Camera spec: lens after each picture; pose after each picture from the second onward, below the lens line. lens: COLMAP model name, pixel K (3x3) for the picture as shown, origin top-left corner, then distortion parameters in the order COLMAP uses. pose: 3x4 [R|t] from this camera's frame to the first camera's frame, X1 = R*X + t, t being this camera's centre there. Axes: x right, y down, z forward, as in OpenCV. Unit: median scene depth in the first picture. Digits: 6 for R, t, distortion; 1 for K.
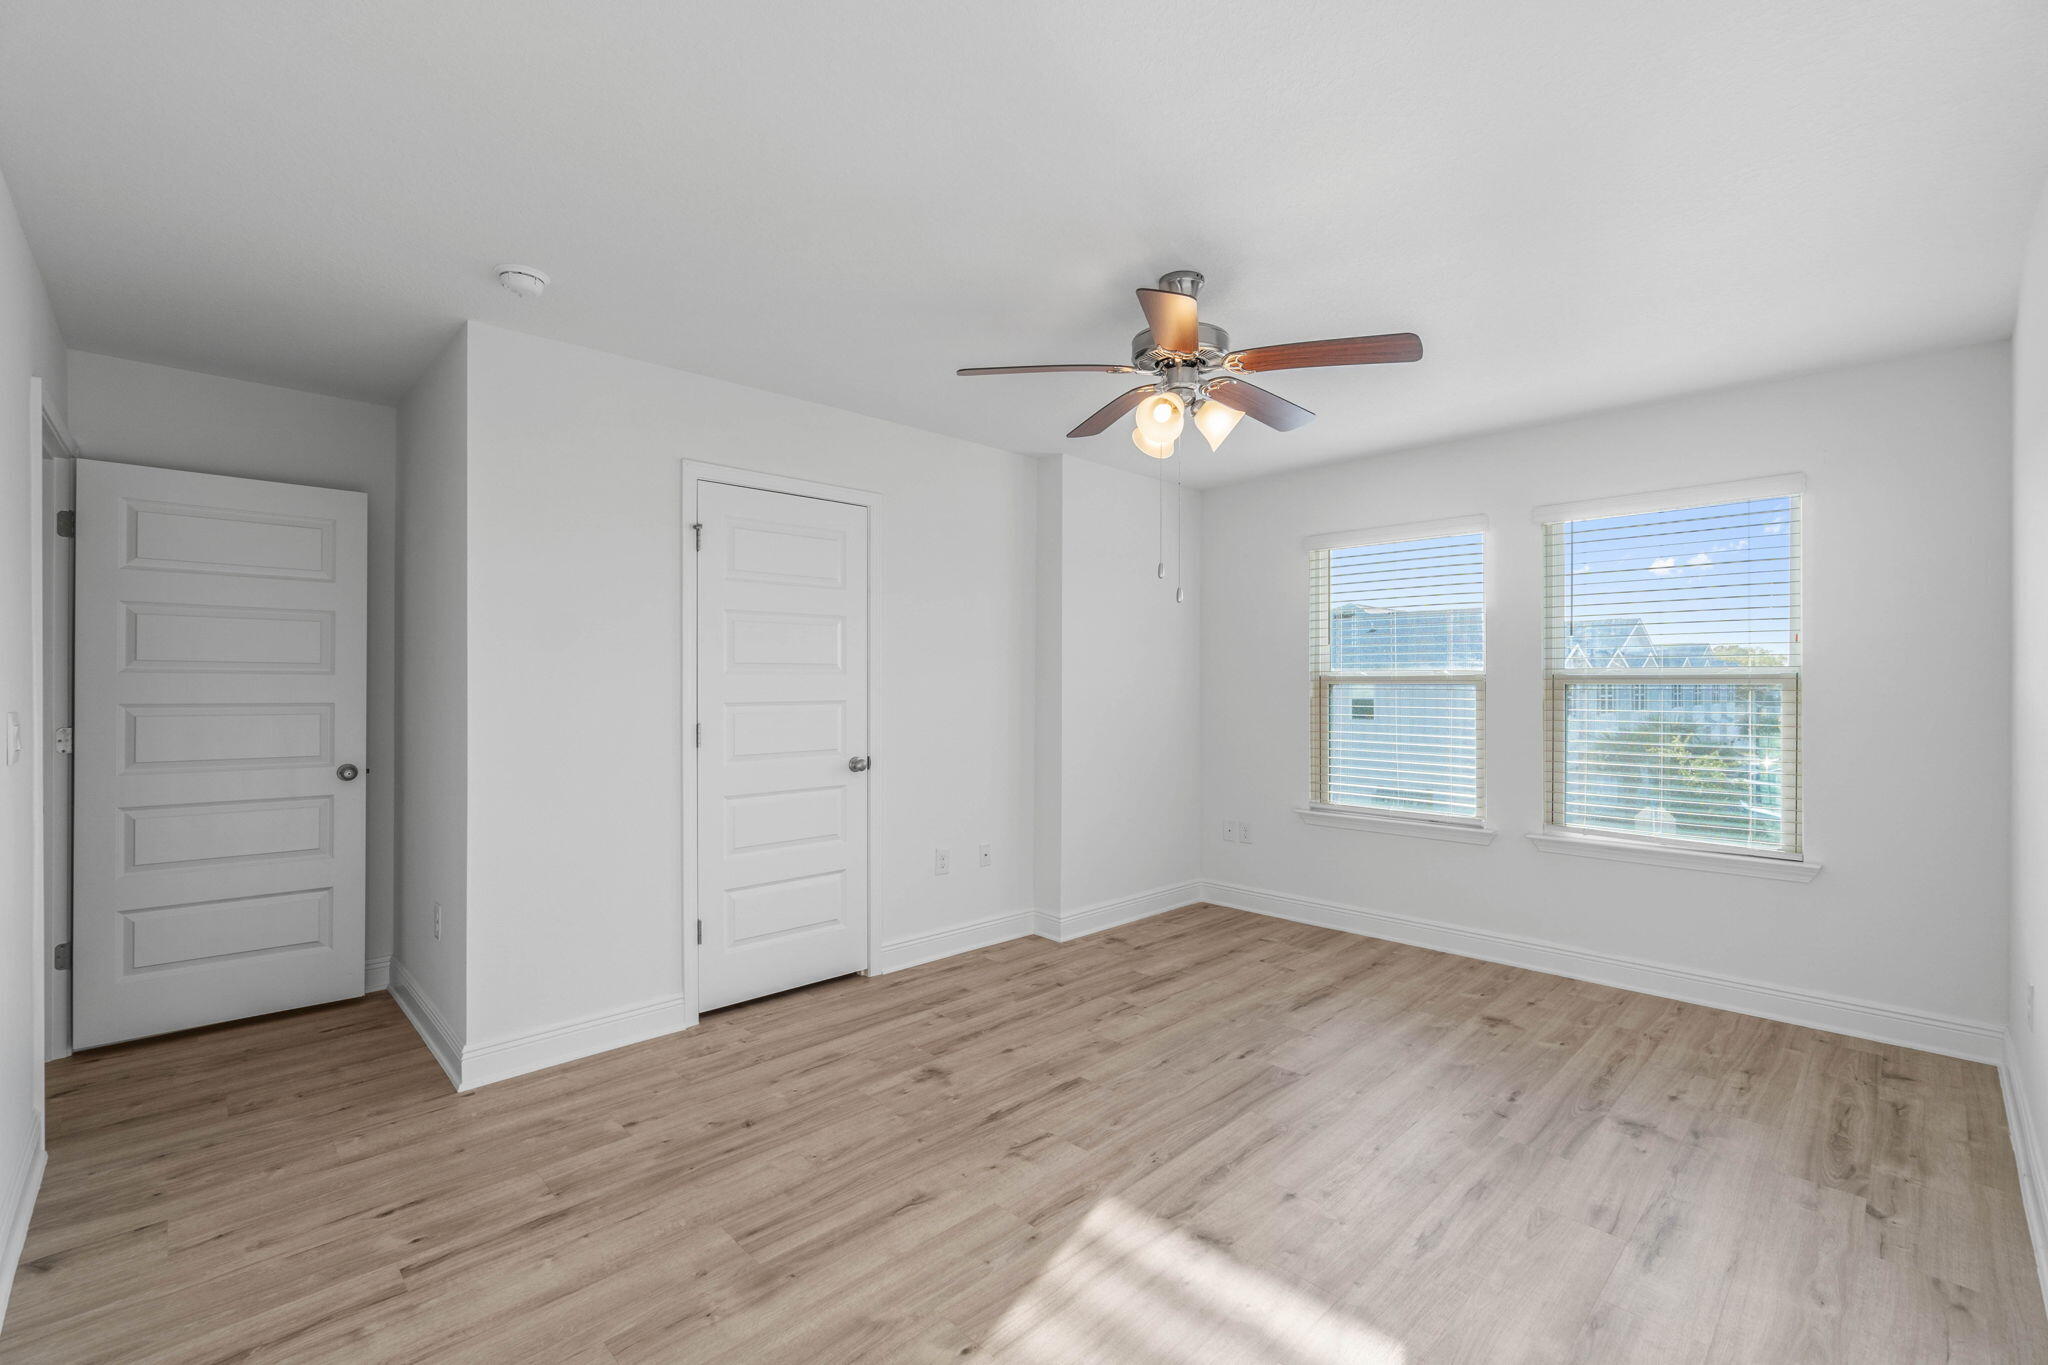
lens RADIAL K [[872.5, 0, 1019.0], [0, 872.5, 690.5], [0, 0, 1]] dist [-0.007392, -0.000097]
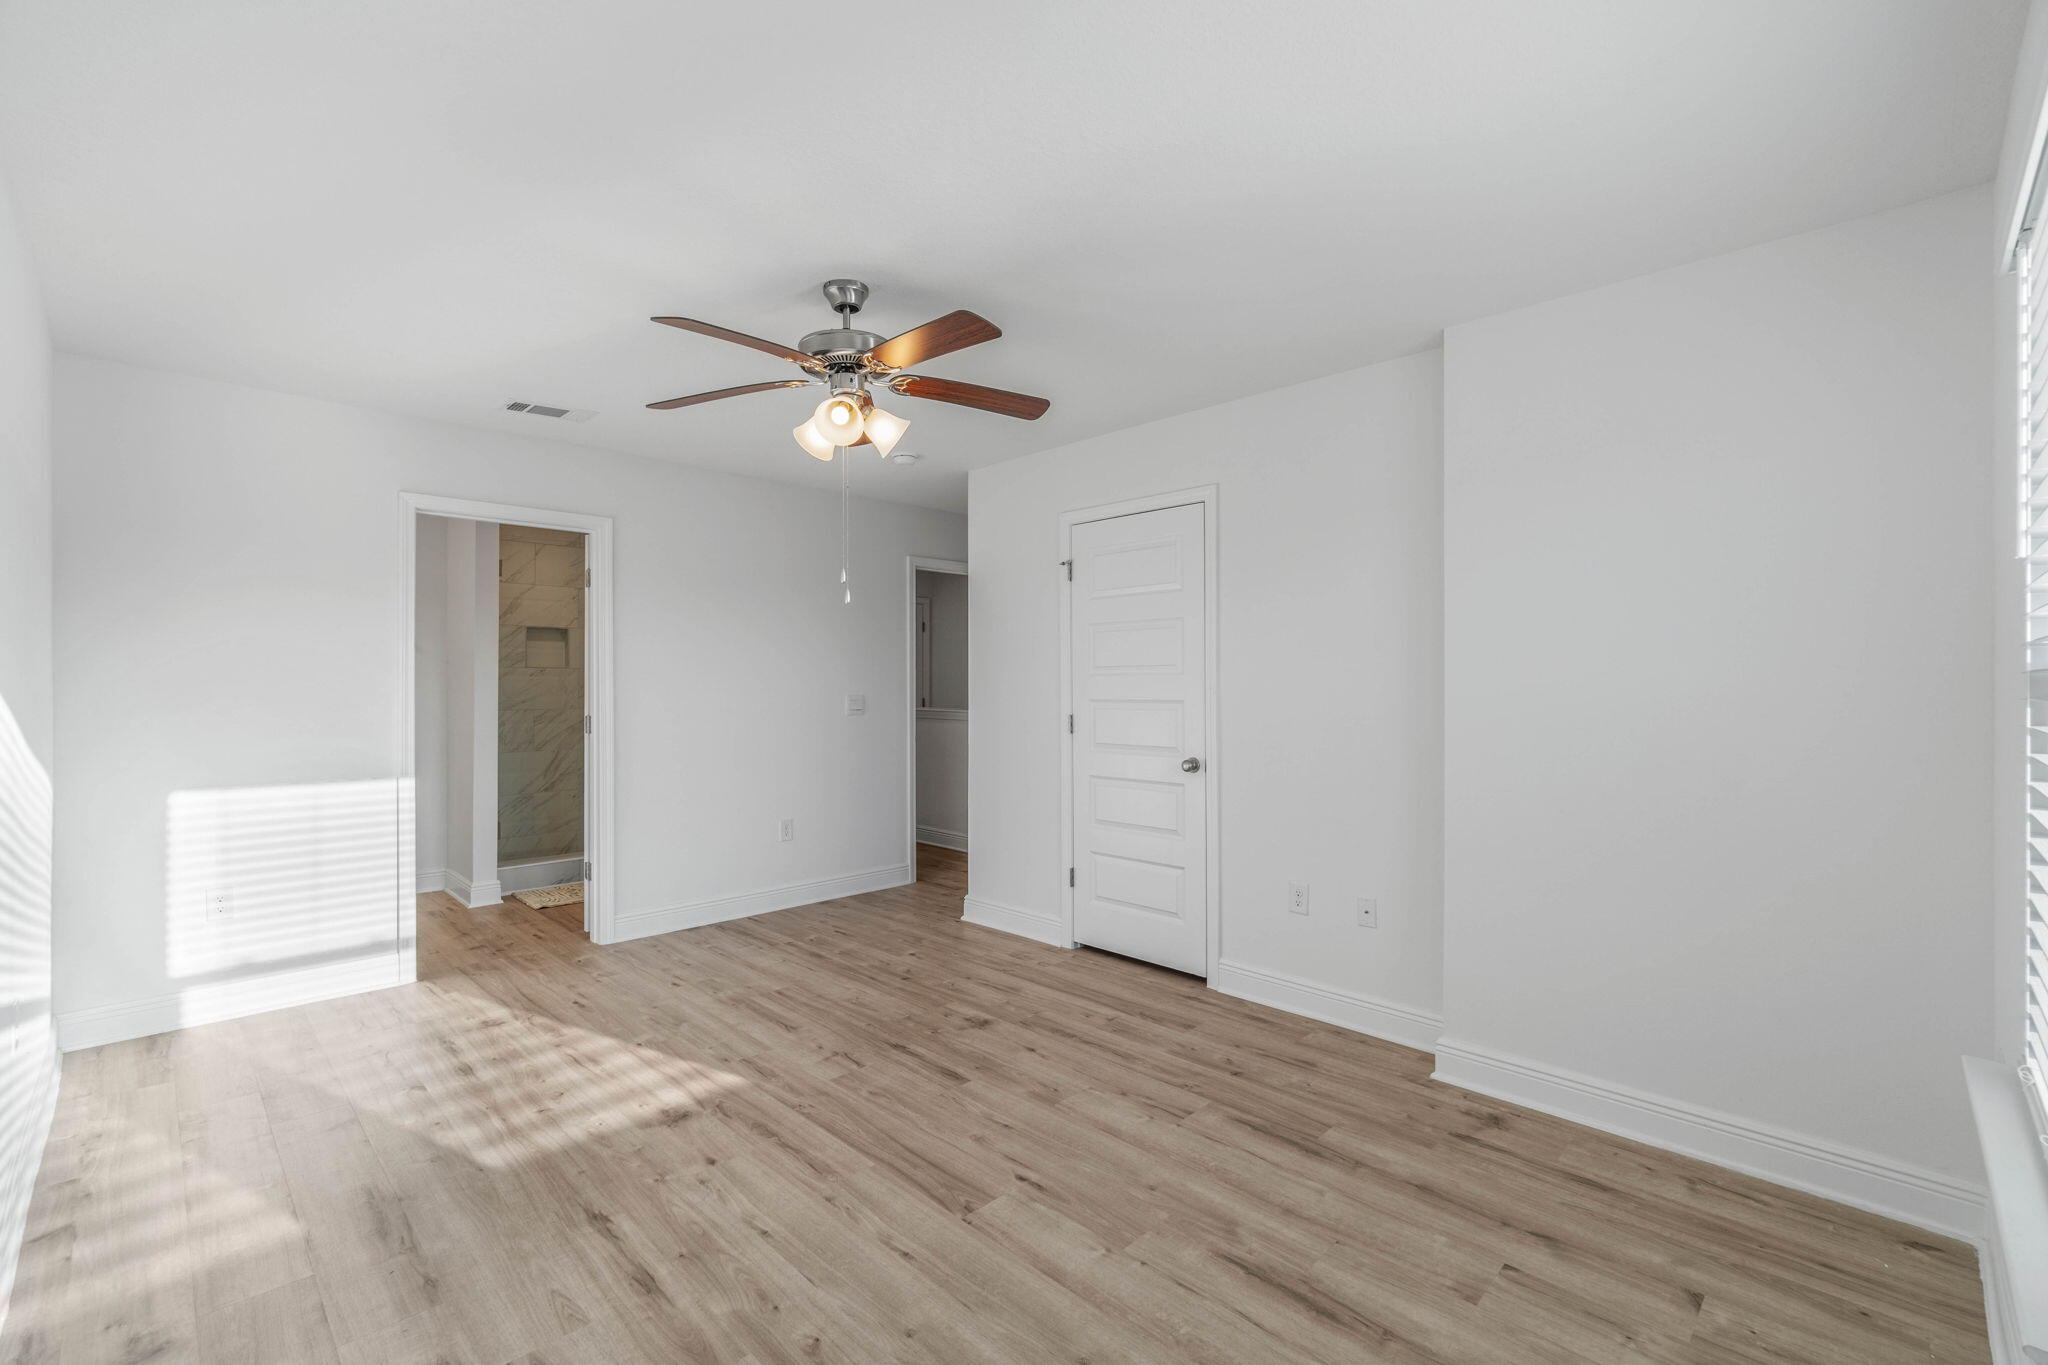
lens RADIAL K [[882.0, 0, 1024.0], [0, 882.0, 682.5], [0, 0, 1]] dist [-0.002646, -0.000128]
pose [[0.023877, -0.002432, -0.999712, 0.940260], [-0.006205, 0.999977, -0.002581, -0.006489], [0.999696, 0.006264, 0.023862, 0.904316]]
